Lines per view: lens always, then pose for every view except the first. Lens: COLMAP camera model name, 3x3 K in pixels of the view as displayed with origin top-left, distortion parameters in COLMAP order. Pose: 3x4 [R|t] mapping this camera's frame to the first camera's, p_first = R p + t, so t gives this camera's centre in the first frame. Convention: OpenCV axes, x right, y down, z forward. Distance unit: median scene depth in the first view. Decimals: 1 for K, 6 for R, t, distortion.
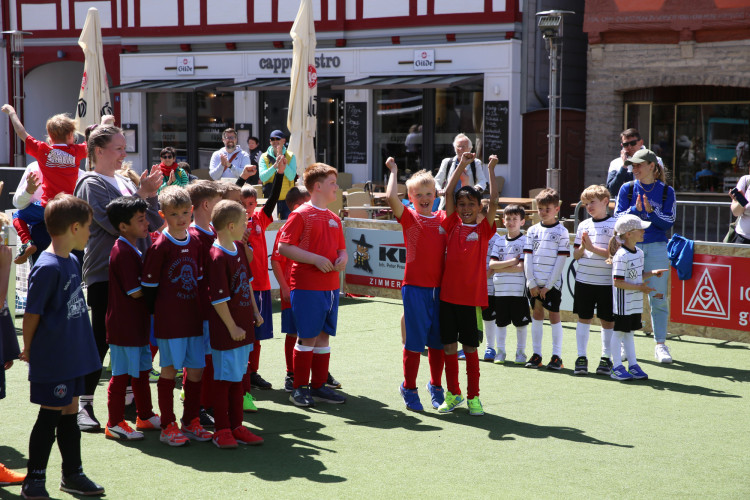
lens RADIAL K [[1414.5, 0, 370.1], [0, 1414.5, 248.6], [0, 0, 1]] dist [0.233359, 0.000000]
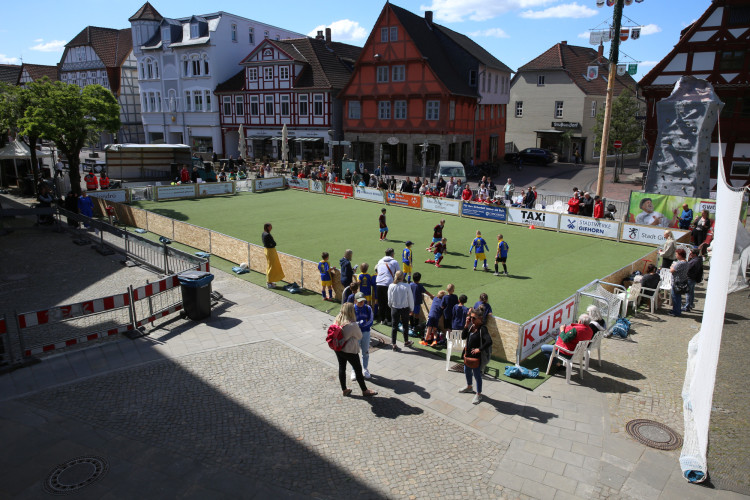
lens RADIAL K [[535.7, 0, 370.7], [0, 535.7, 240.8], [0, 0, 1]] dist [-0.084460, 0.042674]
pose [[0.998701, -0.016196, 0.048310, 0.138319], [0.008387, 0.987458, 0.157658, -0.059765], [-0.050257, -0.157048, 0.986311, -0.781021]]
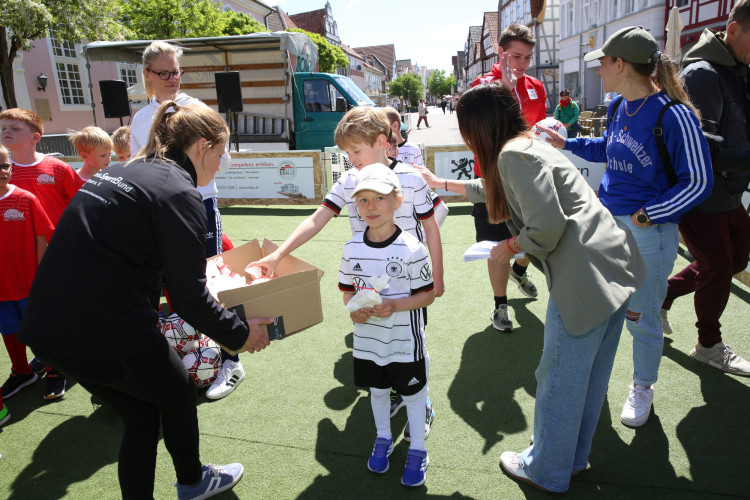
lens RADIAL K [[511.2, 0, 368.1], [0, 511.2, 253.3], [0, 0, 1]] dist [-0.109927, 0.076750]
pose [[0.570009, 0.173166, -0.803183, 0.120874], [0.010194, 0.975973, 0.217654, -0.010126], [0.821575, -0.132253, 0.554548, 0.325712]]
